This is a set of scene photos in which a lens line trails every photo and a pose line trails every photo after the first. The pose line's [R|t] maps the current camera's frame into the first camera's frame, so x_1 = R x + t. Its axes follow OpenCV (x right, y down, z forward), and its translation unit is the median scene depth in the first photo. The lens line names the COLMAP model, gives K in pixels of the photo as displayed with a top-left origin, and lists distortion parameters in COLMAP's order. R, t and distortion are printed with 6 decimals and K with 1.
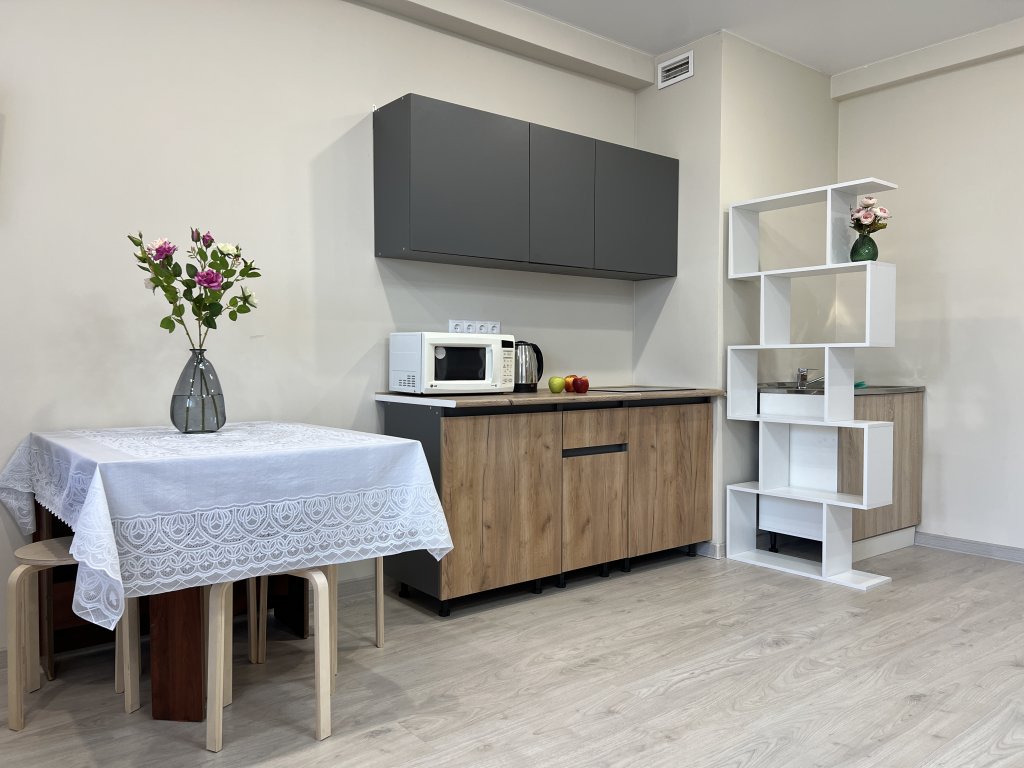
lens RADIAL K [[771.7, 0, 512.3], [0, 771.7, 382.3], [0, 0, 1]] dist [0.079468, -0.096778]
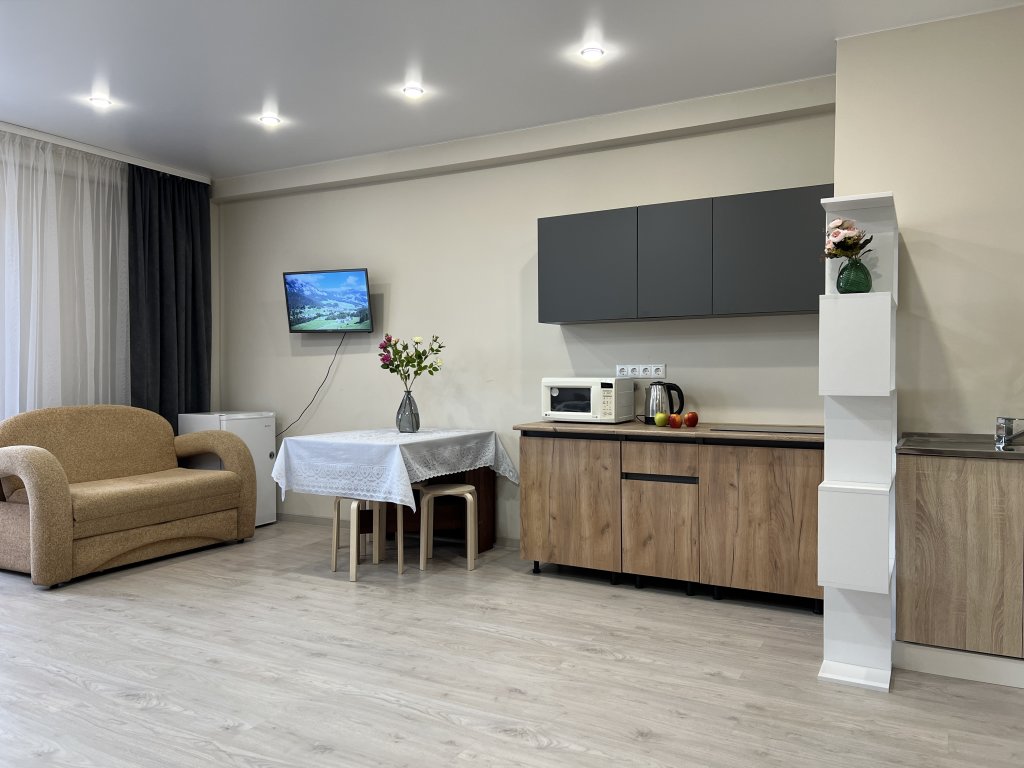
lens RADIAL K [[771.7, 0, 512.3], [0, 771.7, 382.3], [0, 0, 1]] dist [0.079468, -0.096778]
pose [[0.383281, 0.011956, -0.923554, 1.149519], [-0.020558, 0.999779, 0.004411, -0.058595], [0.923403, 0.017296, 0.383442, 0.368603]]
